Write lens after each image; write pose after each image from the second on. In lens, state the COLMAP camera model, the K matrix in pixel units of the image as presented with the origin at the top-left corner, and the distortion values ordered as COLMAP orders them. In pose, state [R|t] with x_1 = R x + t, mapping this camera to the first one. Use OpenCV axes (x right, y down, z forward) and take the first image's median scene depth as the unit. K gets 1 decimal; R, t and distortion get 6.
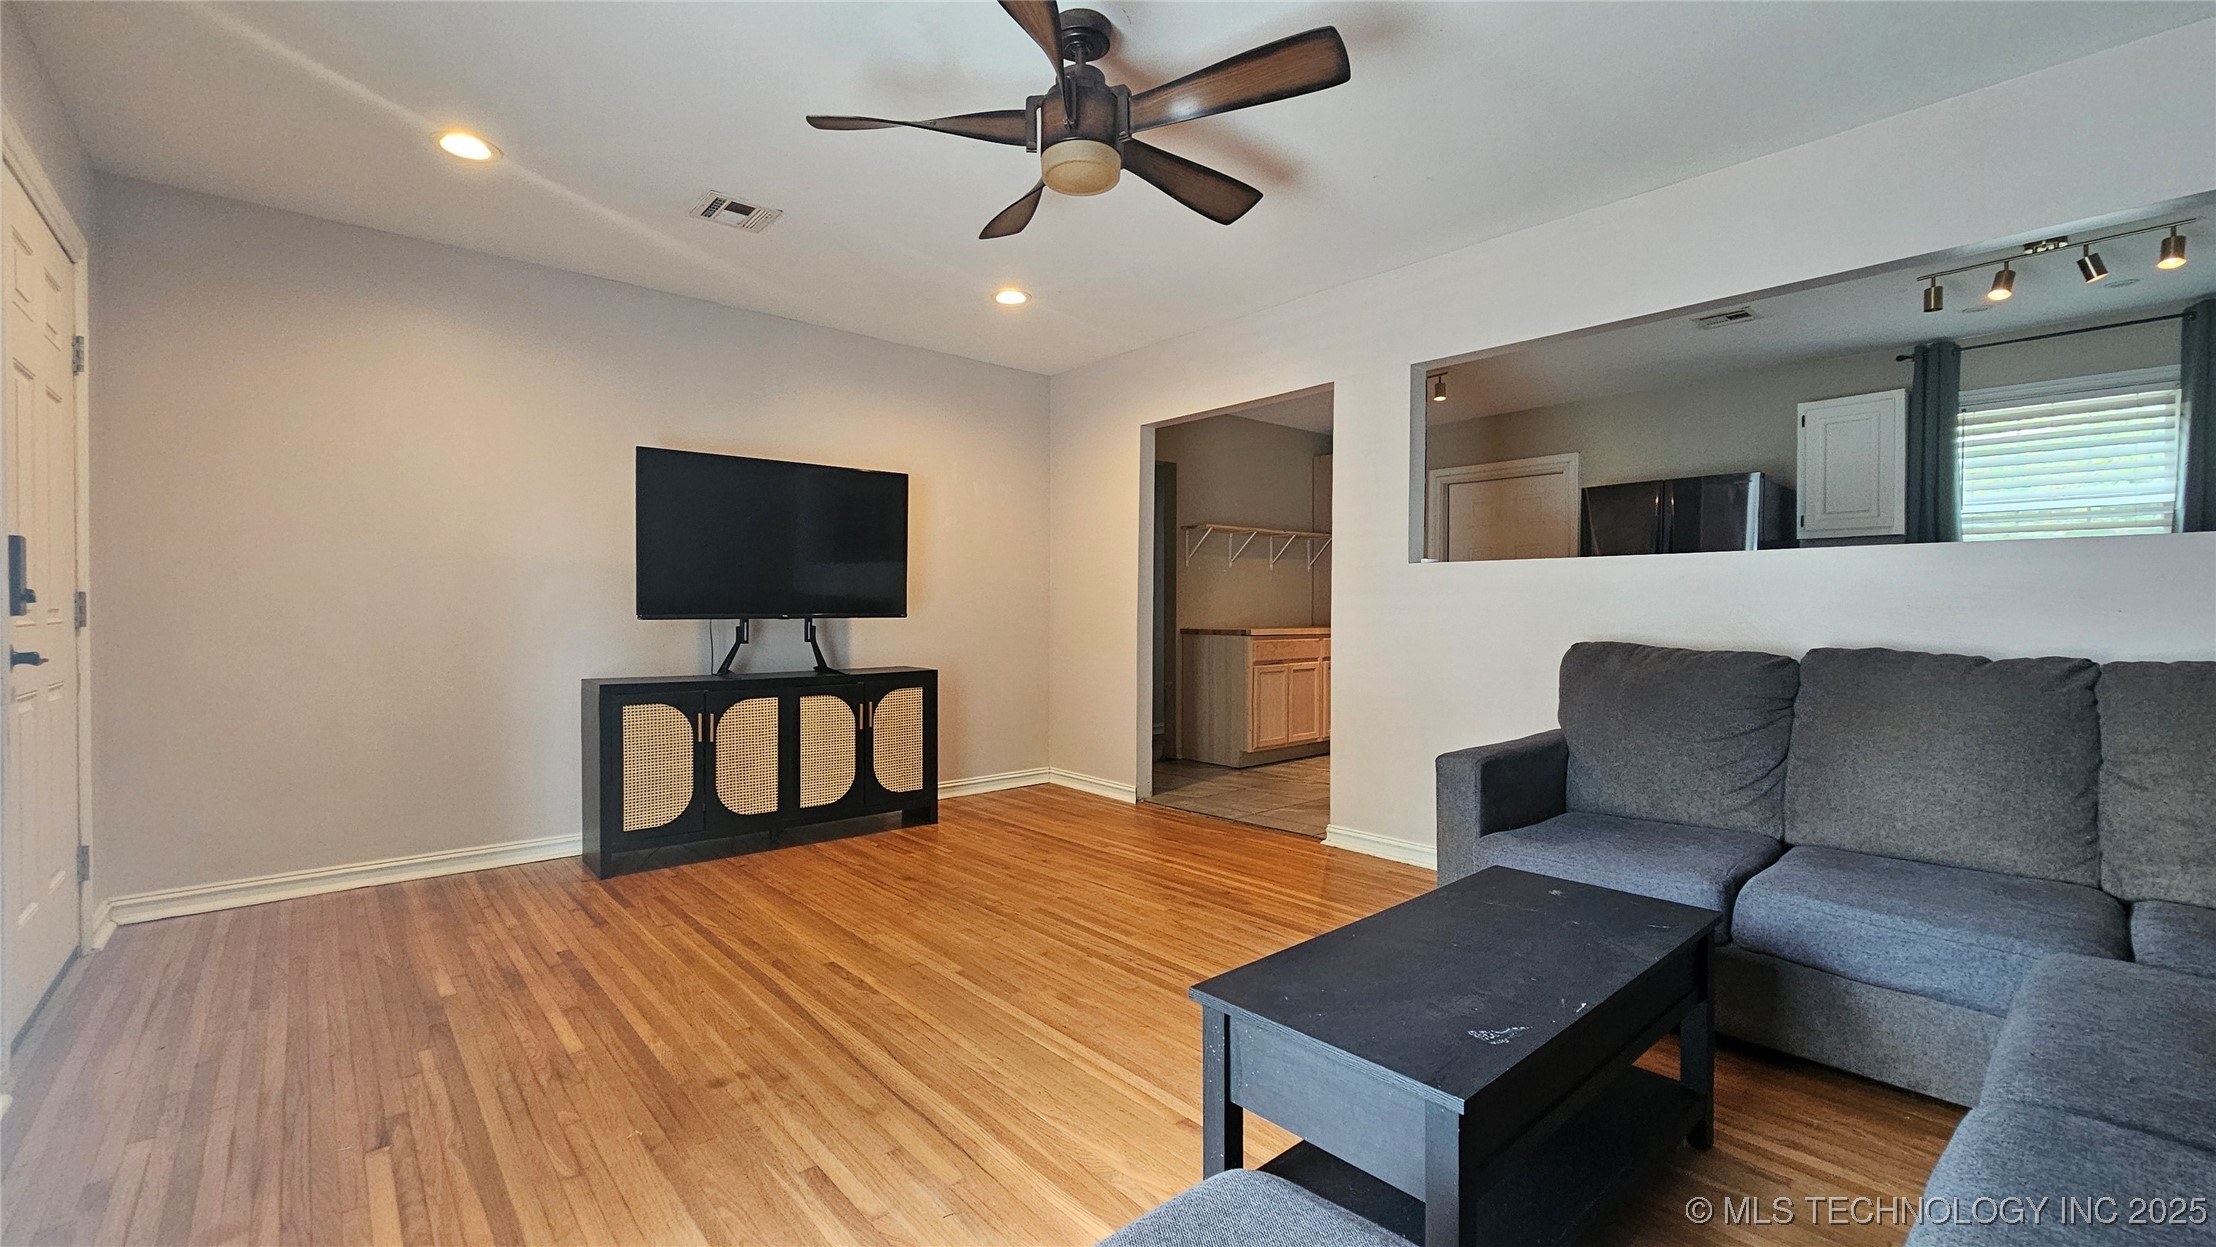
lens RADIAL K [[912.8, 0, 1108.0], [0, 912.8, 623.5], [0, 0, 1]] dist [-0.002659, 0.000399]
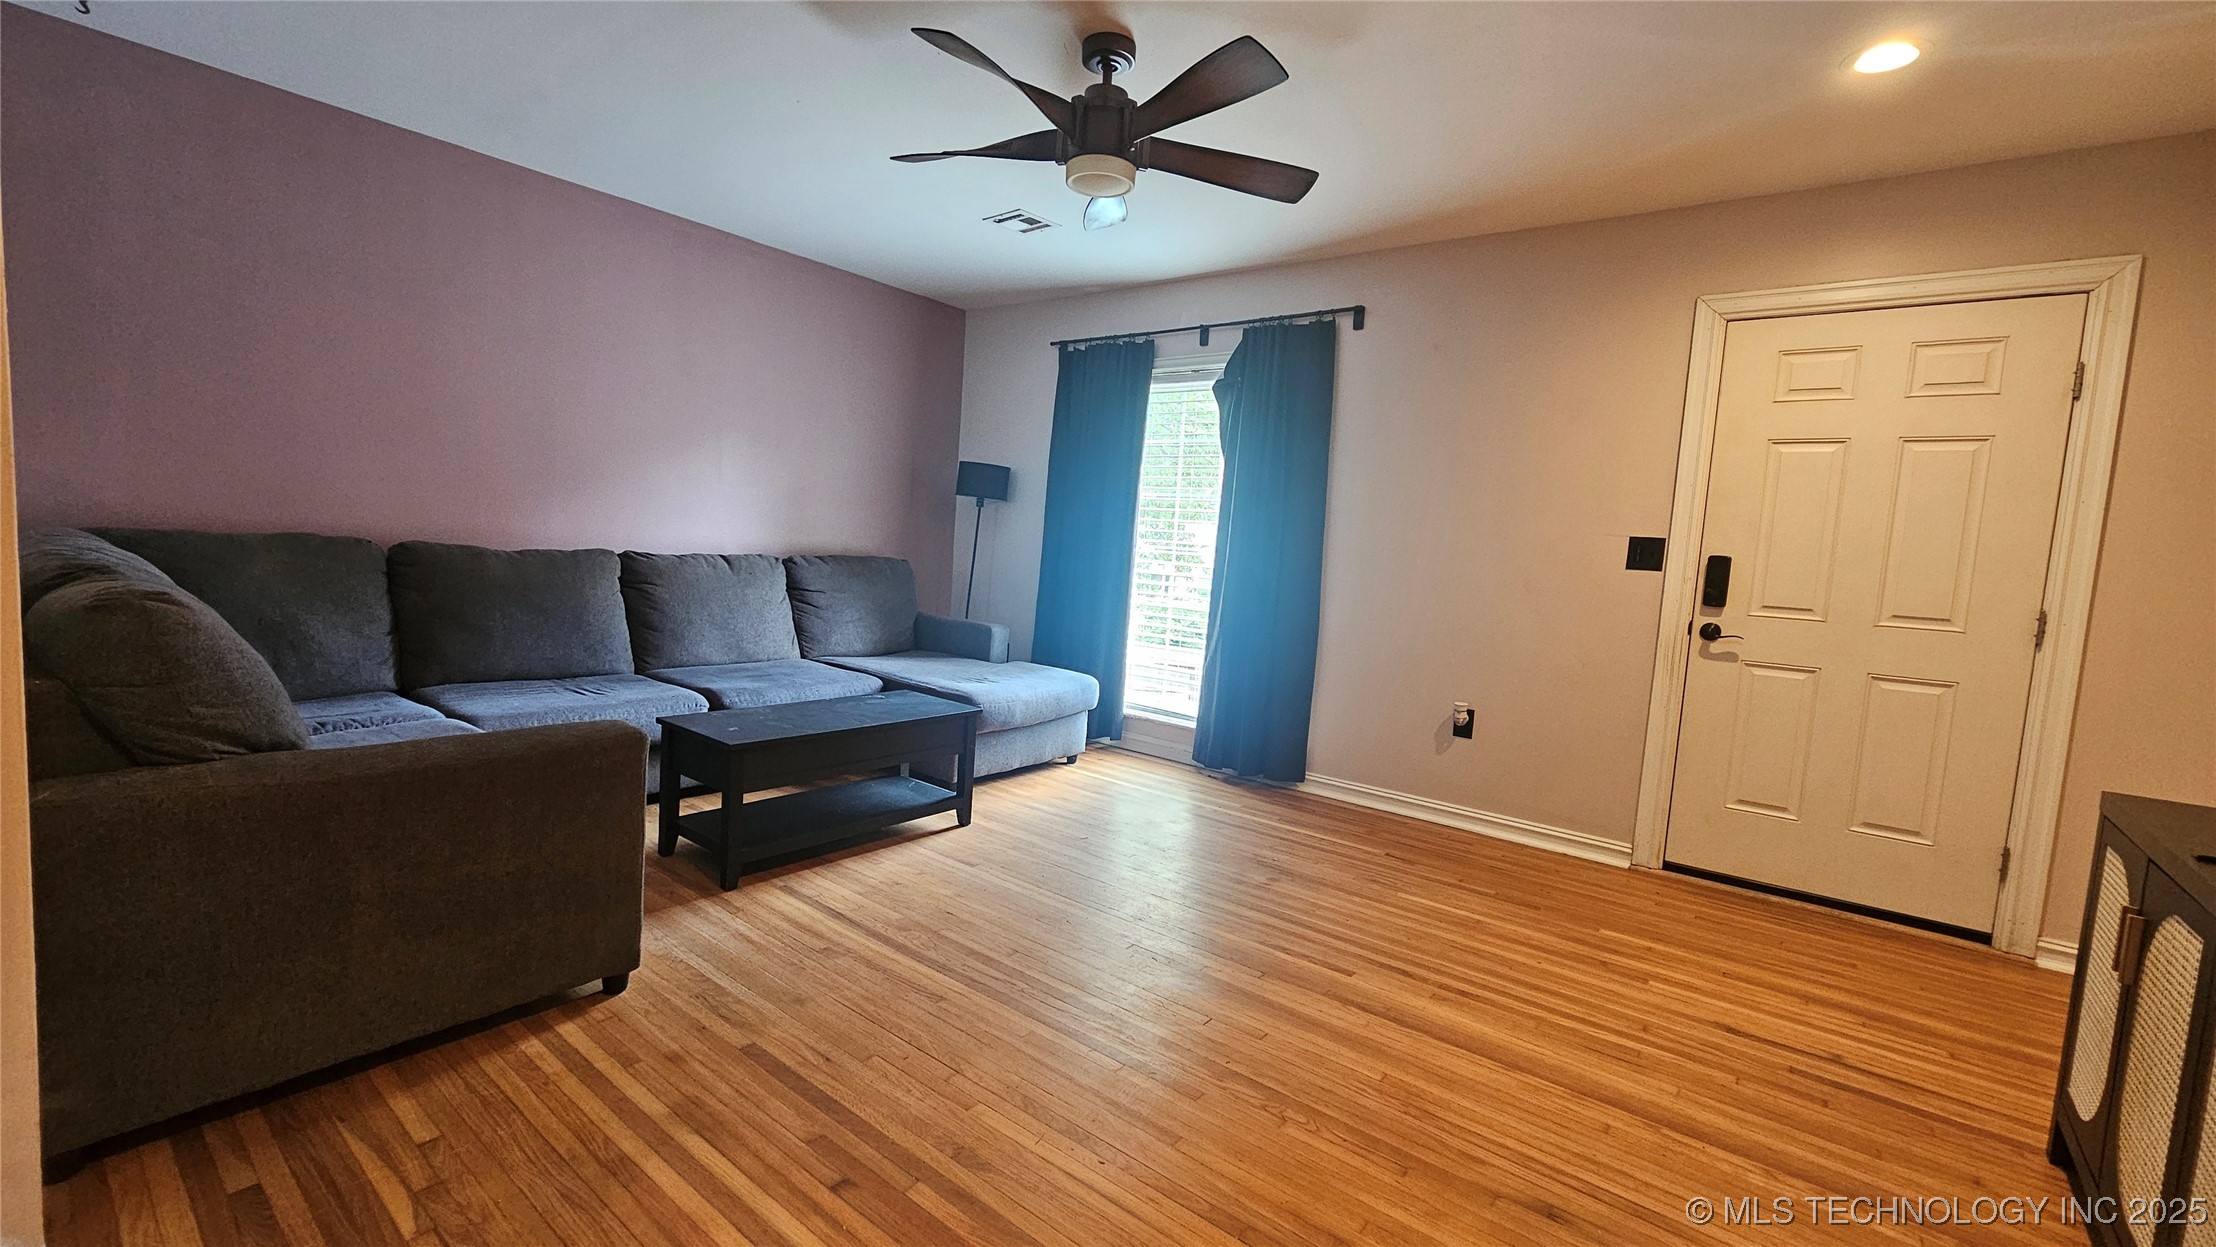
lens RADIAL K [[912.8, 0, 1108.0], [0, 912.8, 623.5], [0, 0, 1]] dist [-0.002659, 0.000399]
pose [[-0.980846, -0.049251, -0.188453, 0.122474], [-0.069675, 0.992203, 0.103337, -0.052482], [0.181895, 0.114488, -0.976630, 1.805688]]
